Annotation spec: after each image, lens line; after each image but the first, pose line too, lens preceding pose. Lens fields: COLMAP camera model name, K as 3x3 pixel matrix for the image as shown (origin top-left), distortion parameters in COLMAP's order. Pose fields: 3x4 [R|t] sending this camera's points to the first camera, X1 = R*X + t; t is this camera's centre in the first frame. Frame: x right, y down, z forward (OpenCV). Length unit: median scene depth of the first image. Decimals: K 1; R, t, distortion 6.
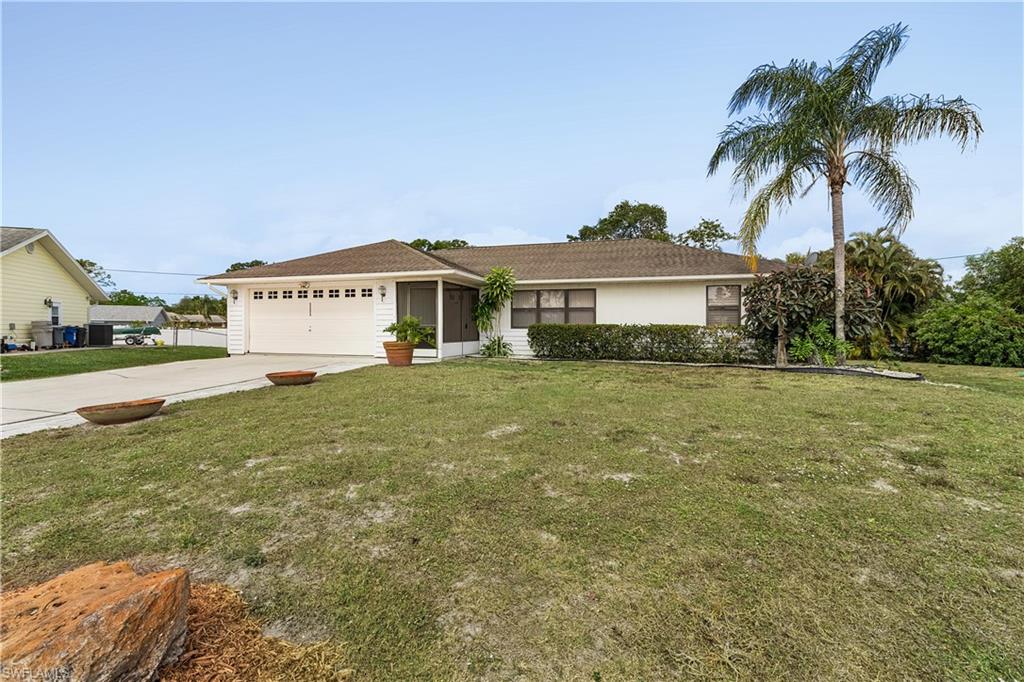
lens RADIAL K [[474.0, 0, 515.3], [0, 474.0, 338.8], [0, 0, 1]] dist [0.003950, 0.000226]
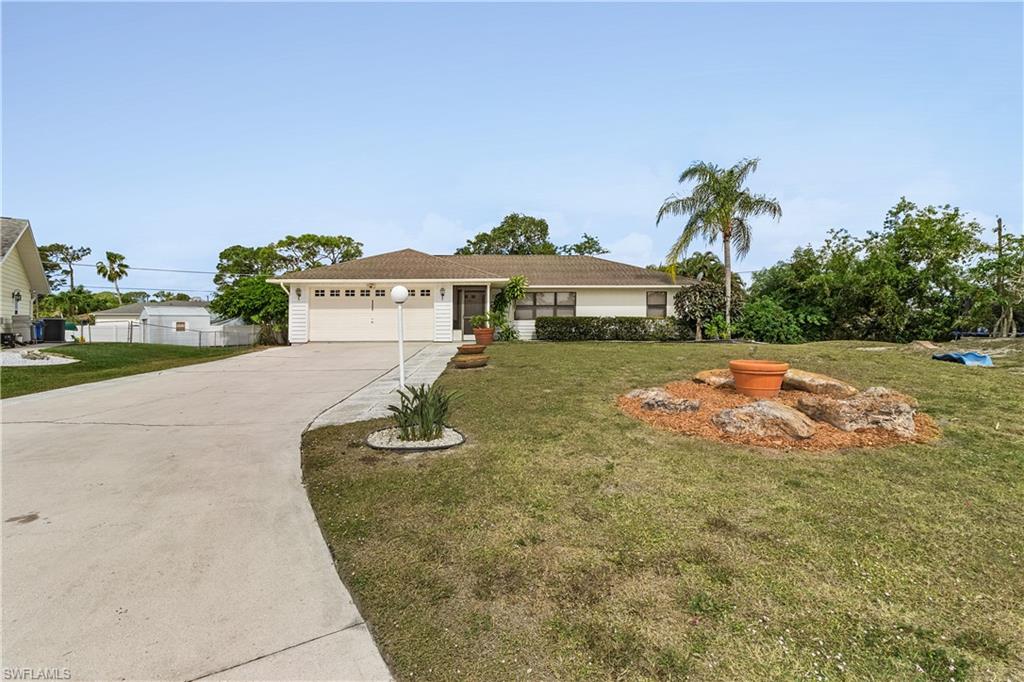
lens RADIAL K [[474.0, 0, 508.1], [0, 474.0, 338.1], [0, 0, 1]] dist [0.003950, 0.000226]
pose [[0.945920, -0.016496, 0.323982, -0.484070], [0.014506, 0.999858, 0.008556, 0.018718], [-0.324077, -0.003394, 0.946025, -0.293846]]
